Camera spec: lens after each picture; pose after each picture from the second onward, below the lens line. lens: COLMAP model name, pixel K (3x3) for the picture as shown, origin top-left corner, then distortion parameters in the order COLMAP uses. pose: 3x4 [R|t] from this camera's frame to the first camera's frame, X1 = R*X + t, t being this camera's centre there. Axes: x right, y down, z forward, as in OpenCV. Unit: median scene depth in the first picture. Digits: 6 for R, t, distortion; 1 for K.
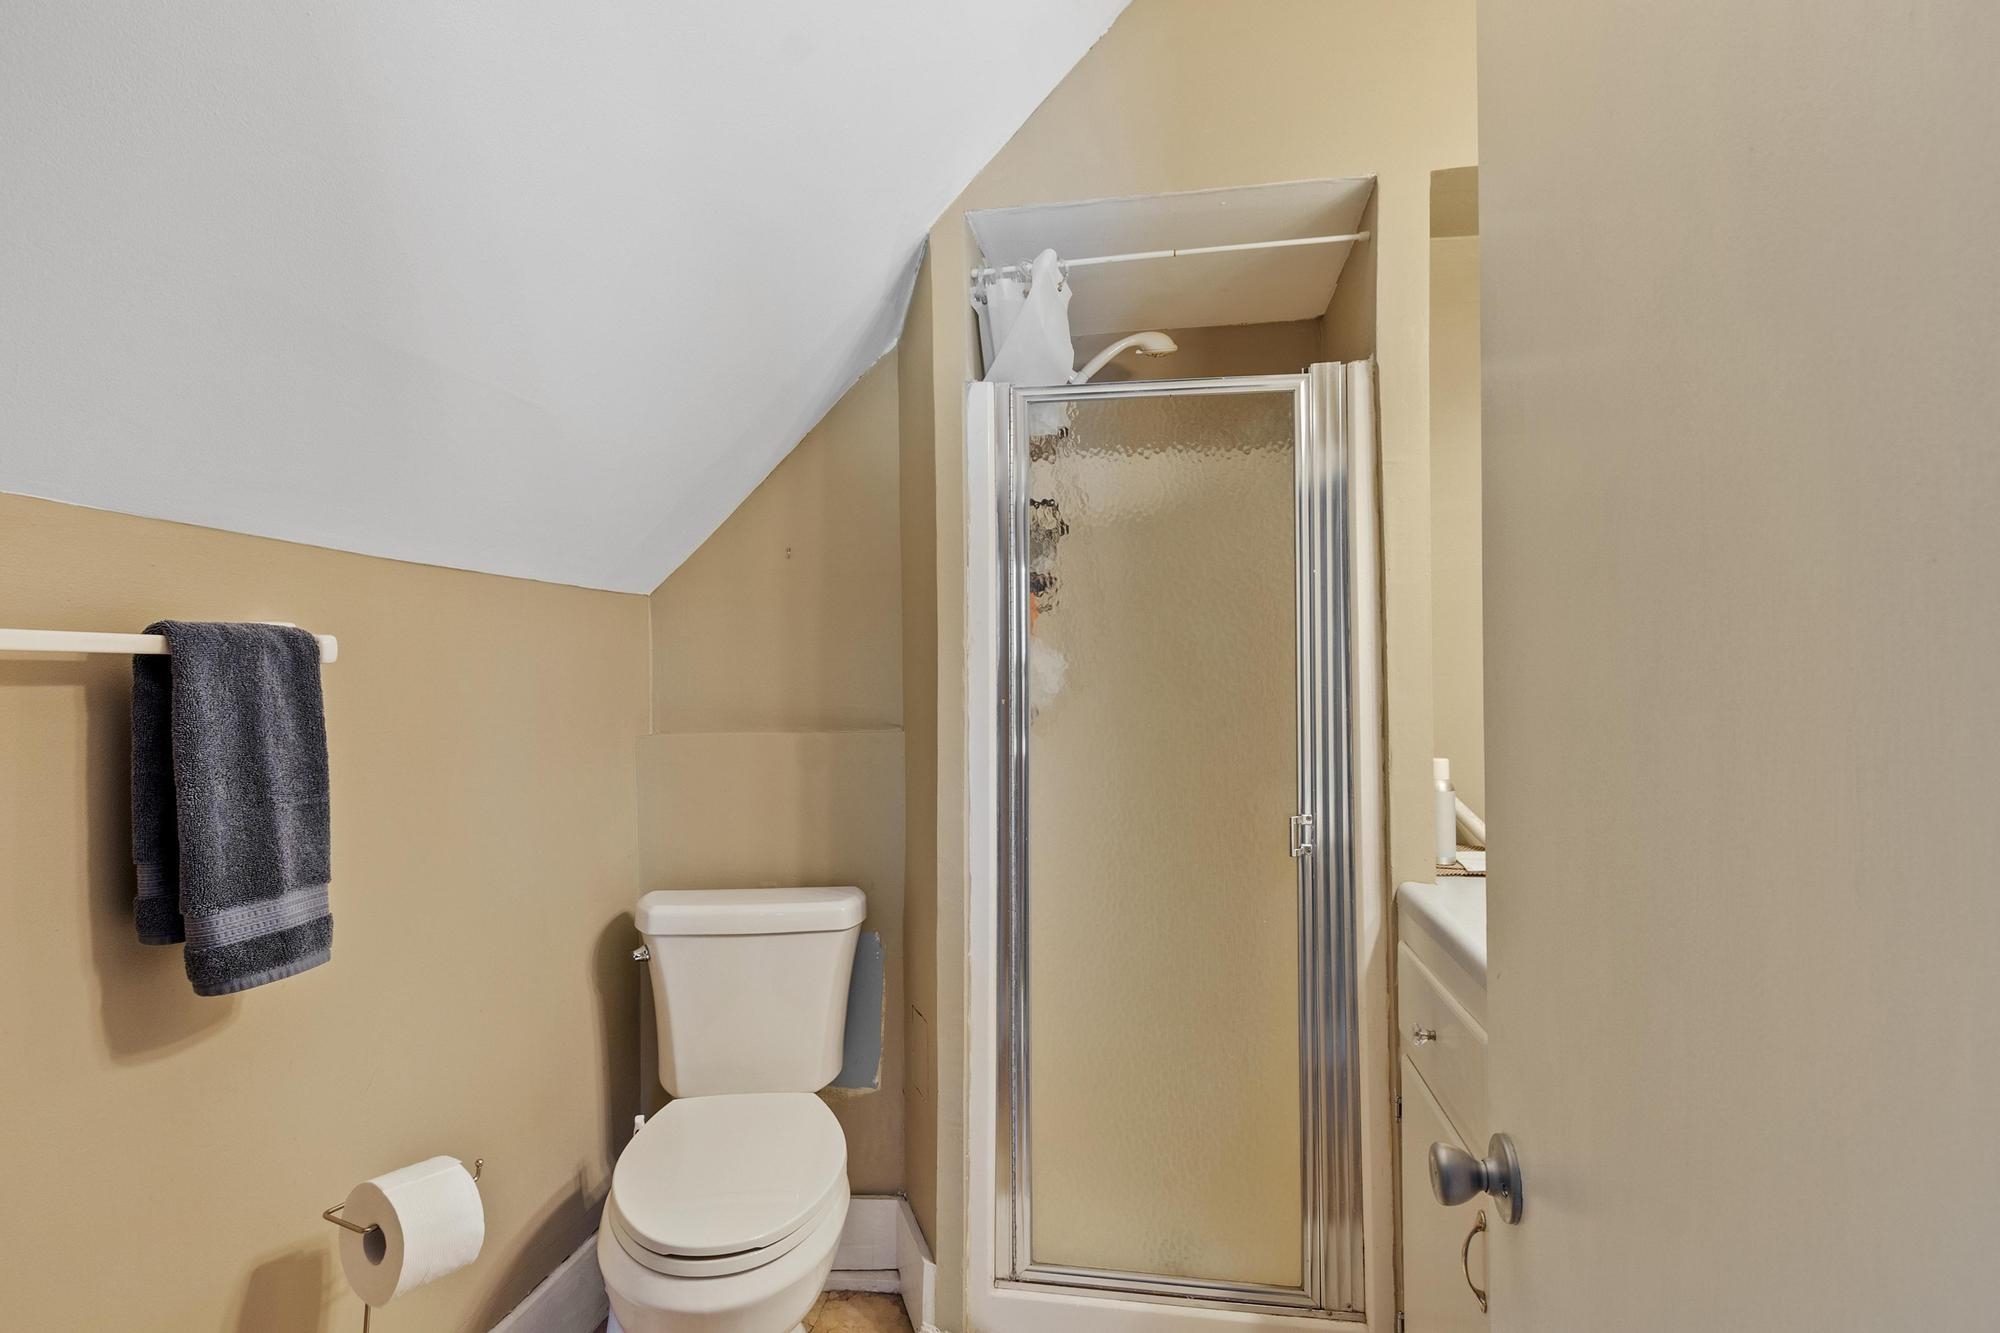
lens RADIAL K [[1029.1, 0, 995.5], [0, 1029.1, 662.7], [0, 0, 1]] dist [-0.003308, -0.001209]
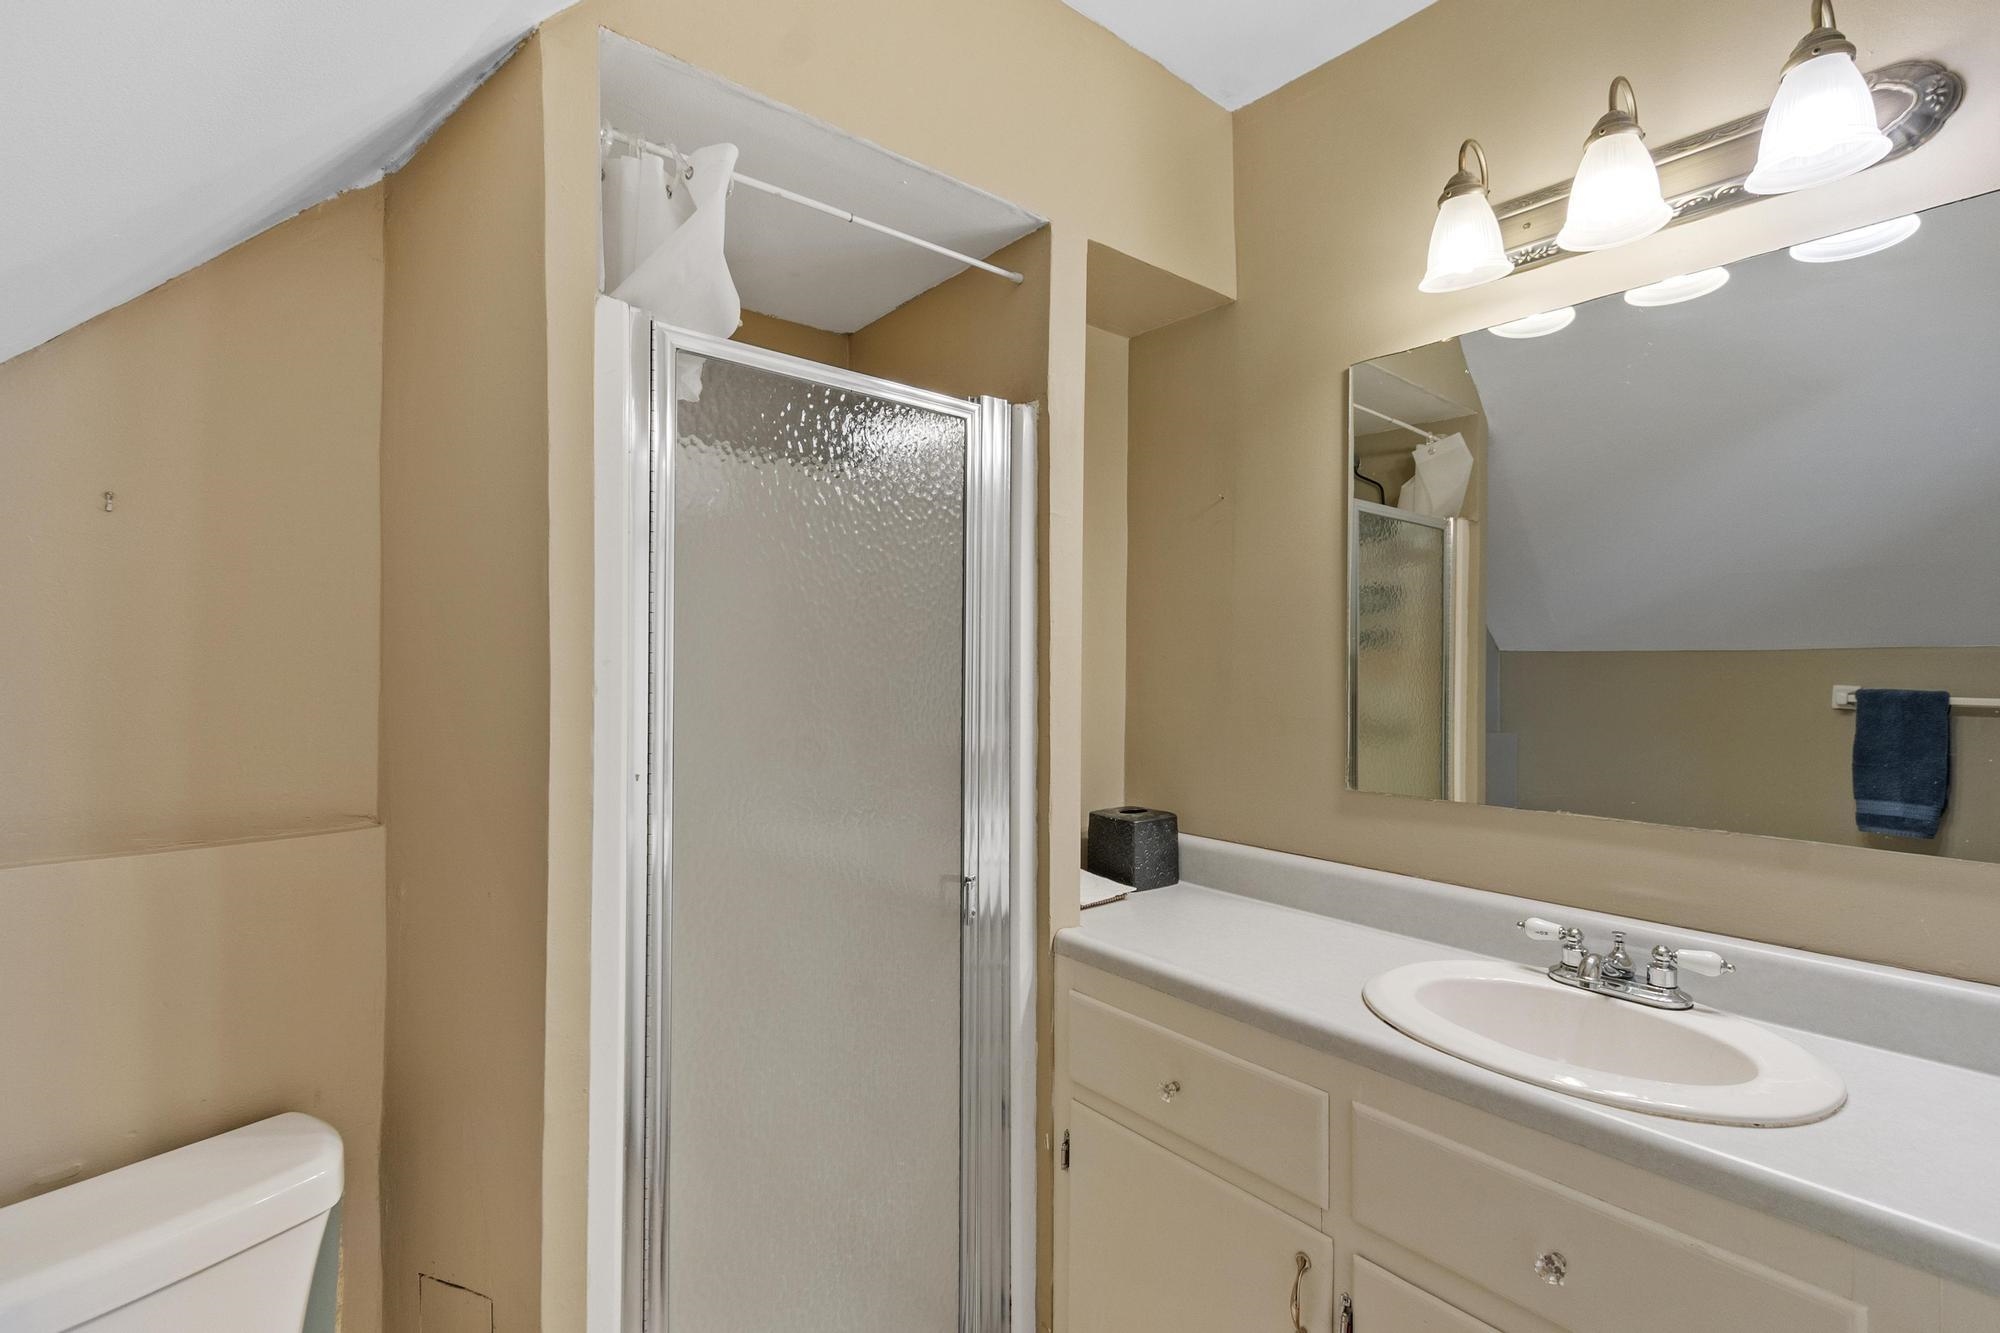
lens RADIAL K [[903.1, 0, 1004.9], [0, 903.1, 672.7], [0, 0, 1]] dist [0.001503, 0.000016]
pose [[0.640221, 0.002837, 0.768186, -0.301607], [-0.029012, 0.999369, 0.020489, -0.053275], [-0.767643, -0.035404, 0.639899, 0.430655]]
